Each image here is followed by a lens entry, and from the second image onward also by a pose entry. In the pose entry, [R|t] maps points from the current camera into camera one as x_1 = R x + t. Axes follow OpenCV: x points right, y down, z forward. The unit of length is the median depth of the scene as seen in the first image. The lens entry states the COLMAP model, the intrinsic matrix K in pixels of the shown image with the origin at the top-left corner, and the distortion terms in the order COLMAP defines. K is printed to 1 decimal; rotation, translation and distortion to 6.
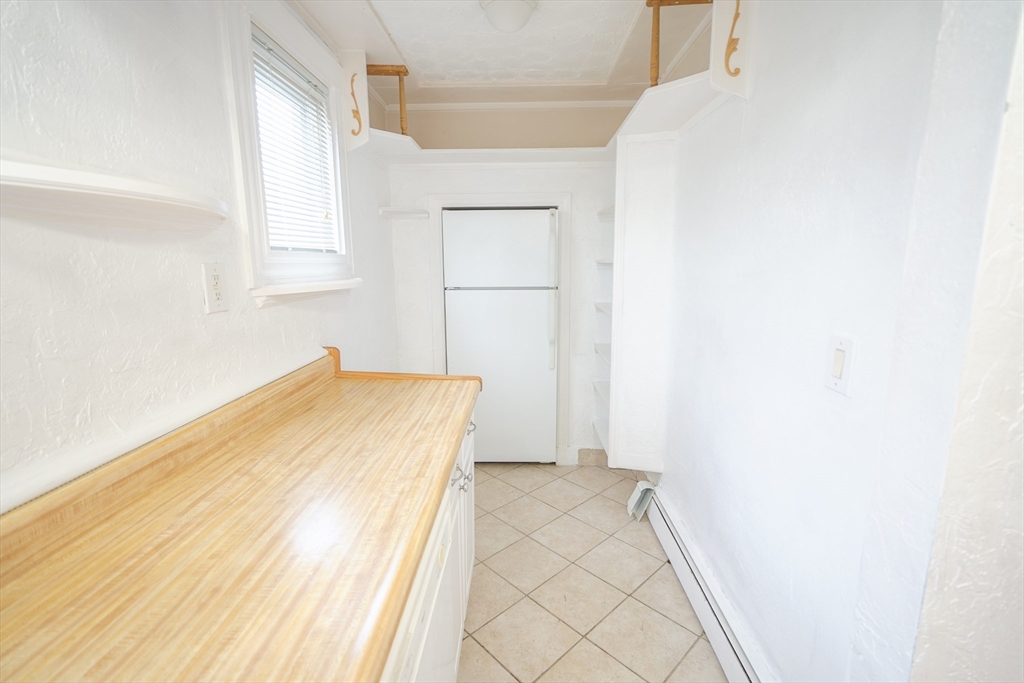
lens RADIAL K [[459.1, 0, 512.0], [0, 459.1, 341.5], [0, 0, 1]] dist [-0.009179, 0.000591]
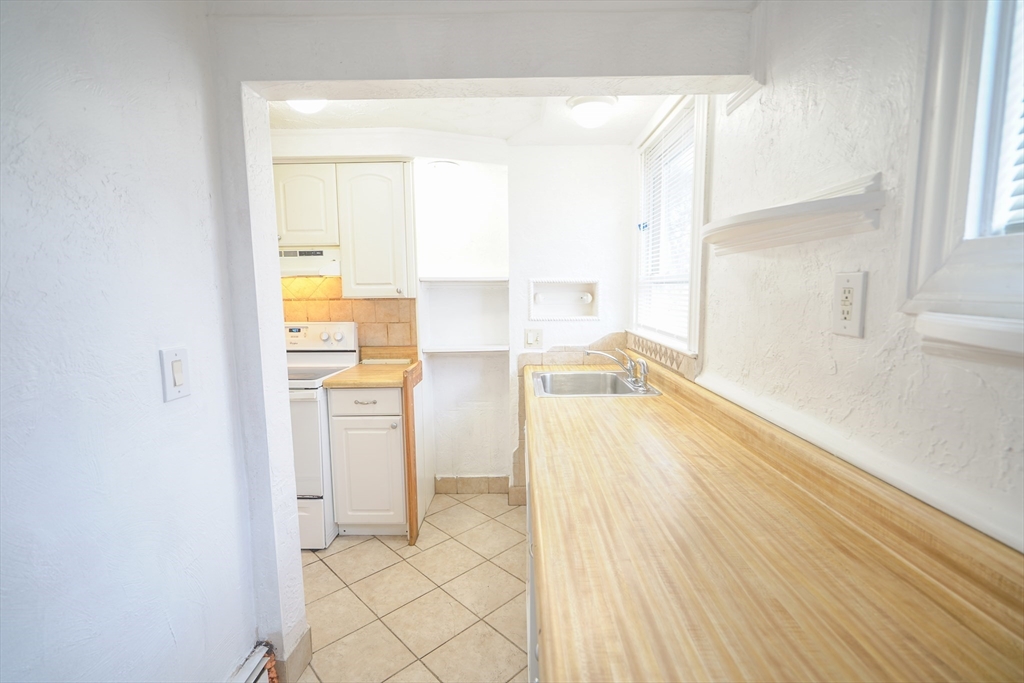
lens RADIAL K [[459.1, 0, 512.0], [0, 459.1, 341.5], [0, 0, 1]] dist [-0.009179, 0.000591]
pose [[-0.999804, 0.016928, -0.010292, -0.080670], [0.013330, 0.959137, 0.282626, -0.277107], [0.014656, 0.282434, -0.959175, 1.724137]]
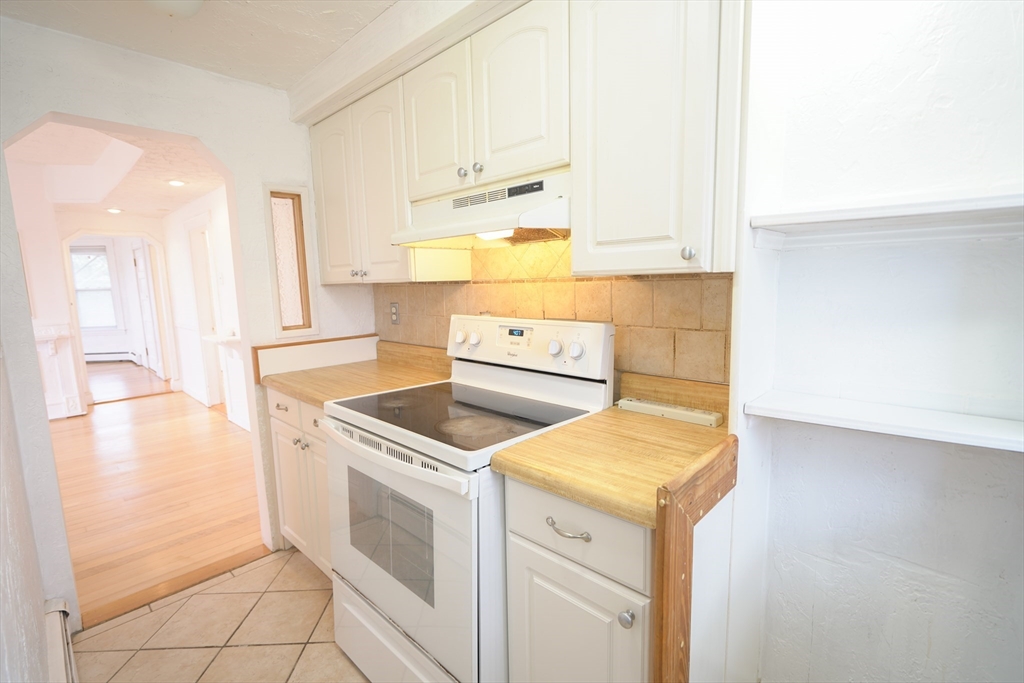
lens RADIAL K [[459.1, 0, 512.0], [0, 459.1, 341.5], [0, 0, 1]] dist [-0.009179, 0.000591]
pose [[-0.744081, -0.063404, 0.665074, -0.013931], [0.142293, 0.957605, 0.250490, -0.173527], [-0.652760, 0.281020, -0.703514, 1.229314]]
